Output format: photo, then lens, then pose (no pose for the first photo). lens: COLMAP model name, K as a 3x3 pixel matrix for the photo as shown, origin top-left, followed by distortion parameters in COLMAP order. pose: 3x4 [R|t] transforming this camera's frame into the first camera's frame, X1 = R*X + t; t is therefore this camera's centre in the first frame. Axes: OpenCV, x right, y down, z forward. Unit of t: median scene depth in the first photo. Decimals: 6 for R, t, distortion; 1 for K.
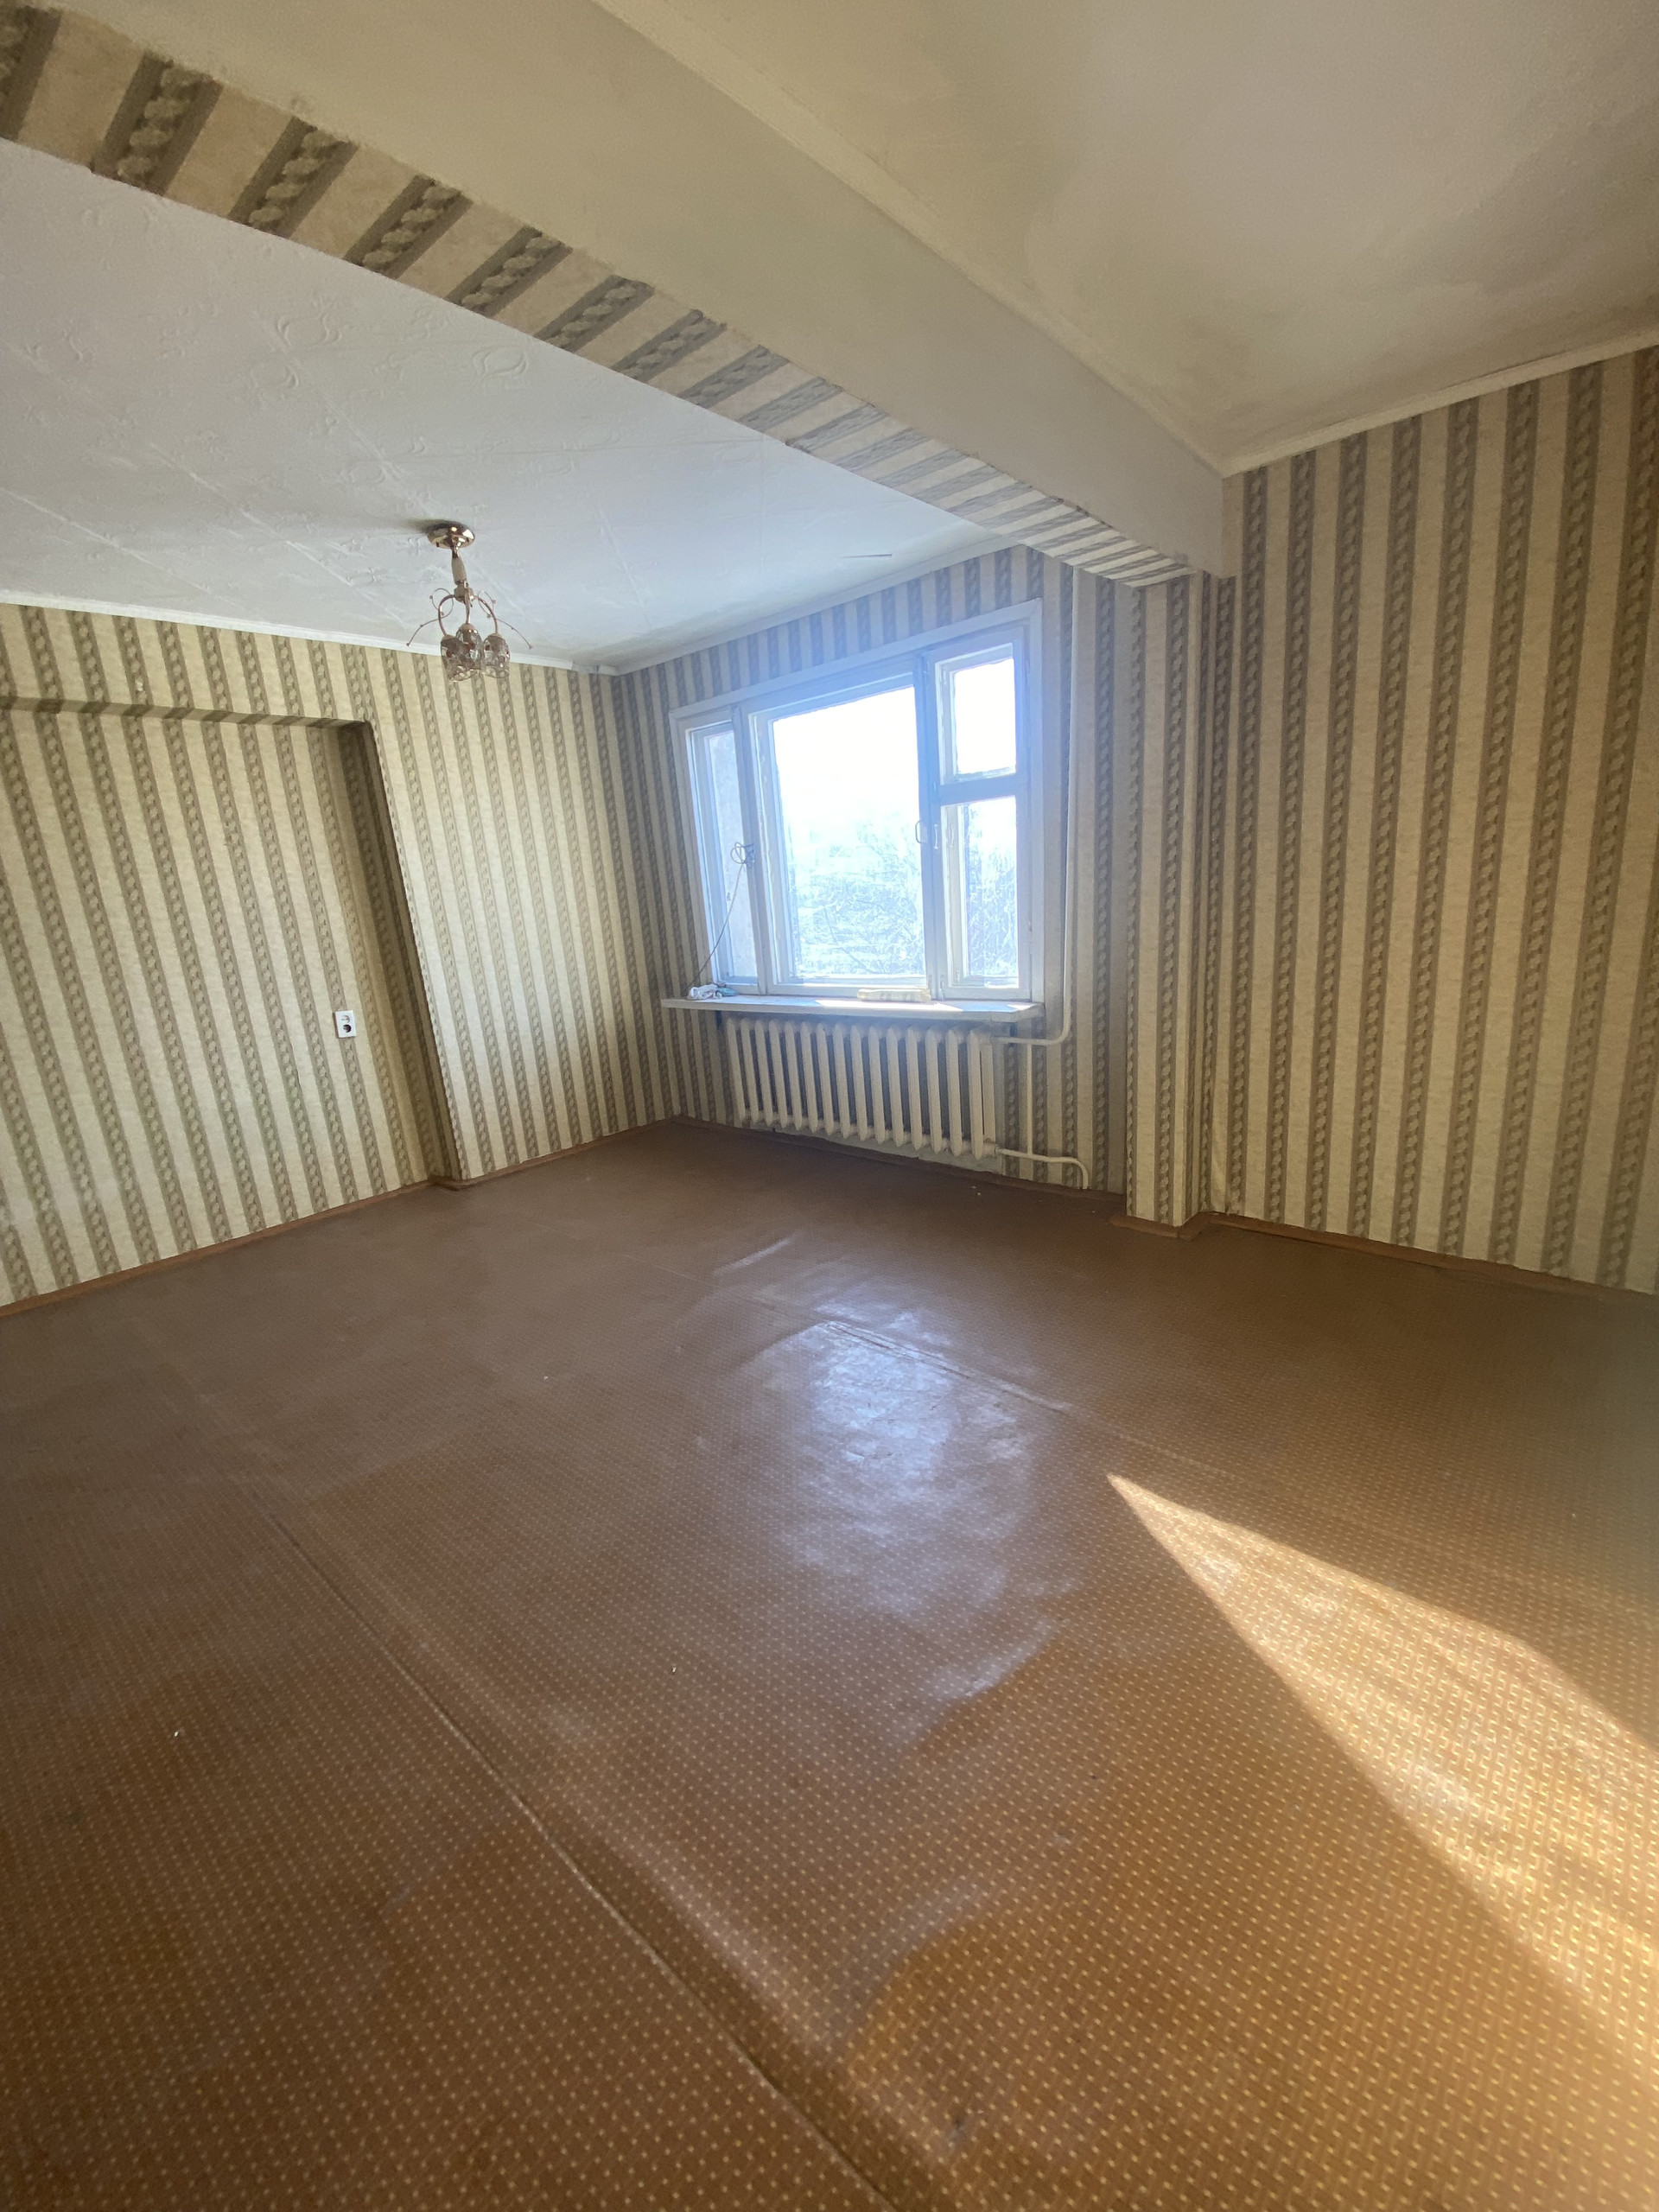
lens RADIAL K [[910.6, 0, 821.2], [0, 910.6, 1109.2], [0, 0, 1]] dist [0.026762, -0.001011]
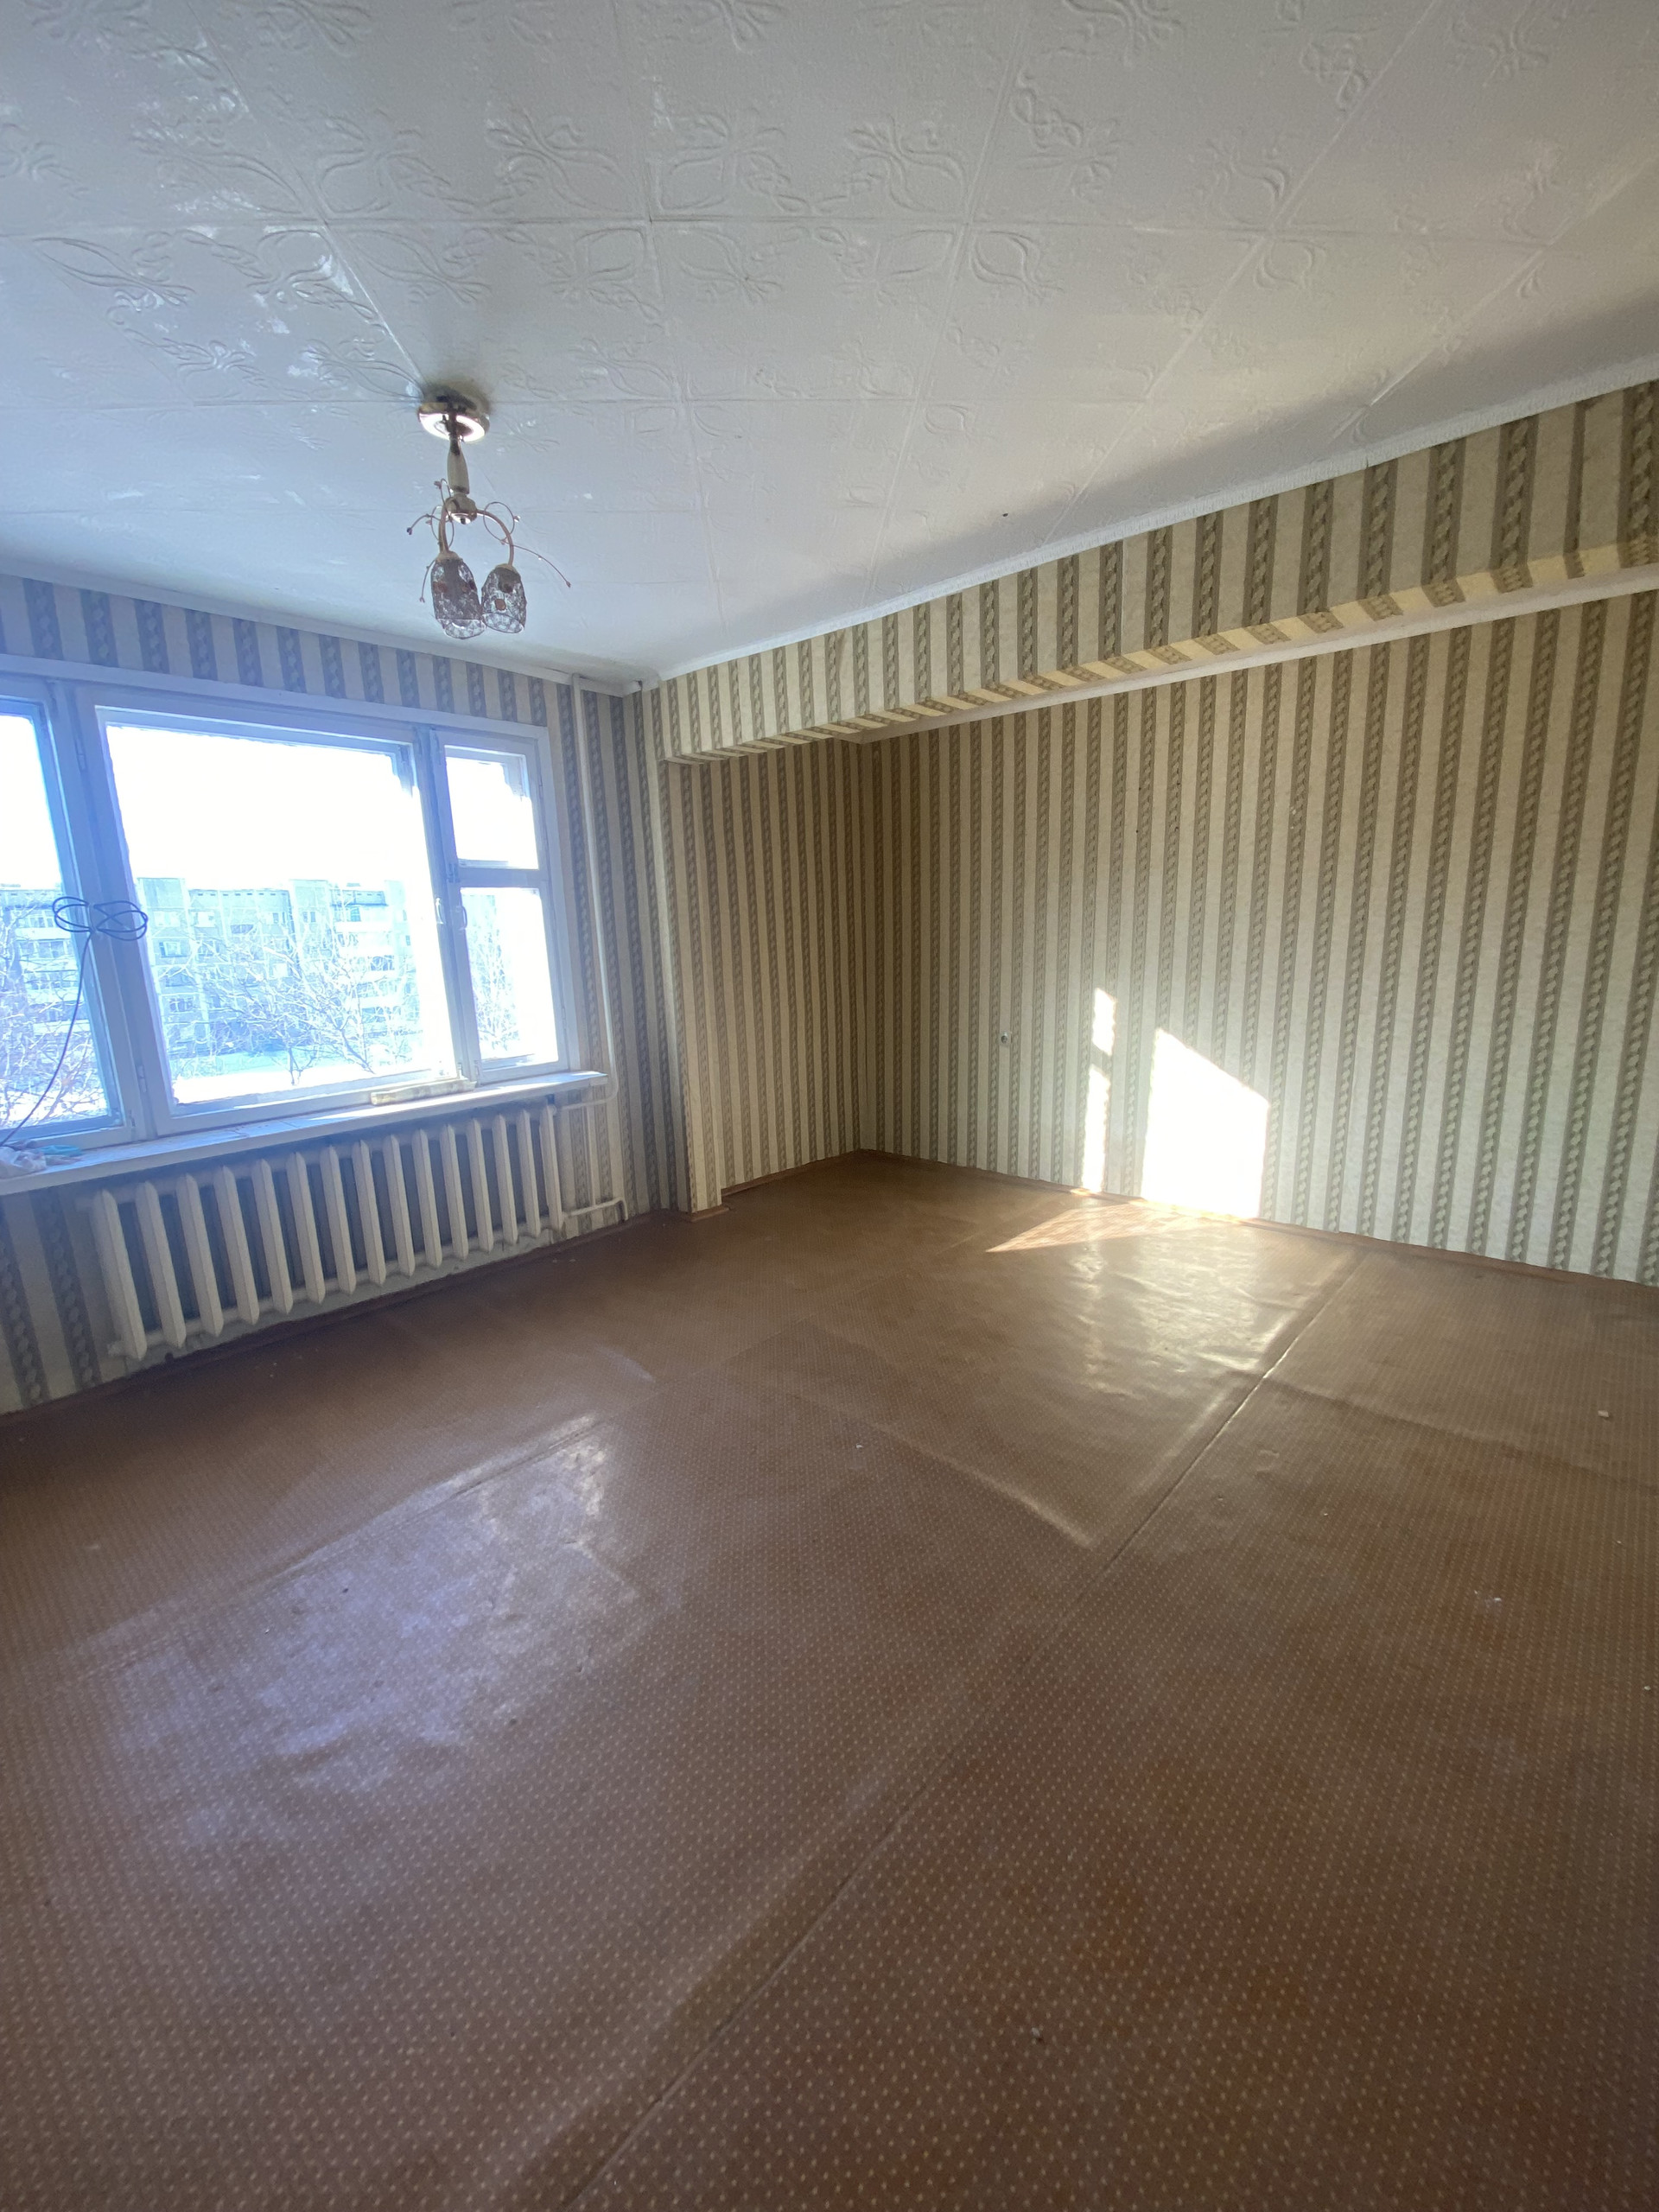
lens RADIAL K [[910.6, 0, 823.4], [0, 910.6, 1111.2], [0, 0, 1]] dist [0.026762, -0.001011]
pose [[0.009279, -0.119618, 0.992777, -0.843113], [0.282319, 0.952742, 0.112155, -0.103693], [-0.959276, 0.279239, 0.042610, 0.641098]]
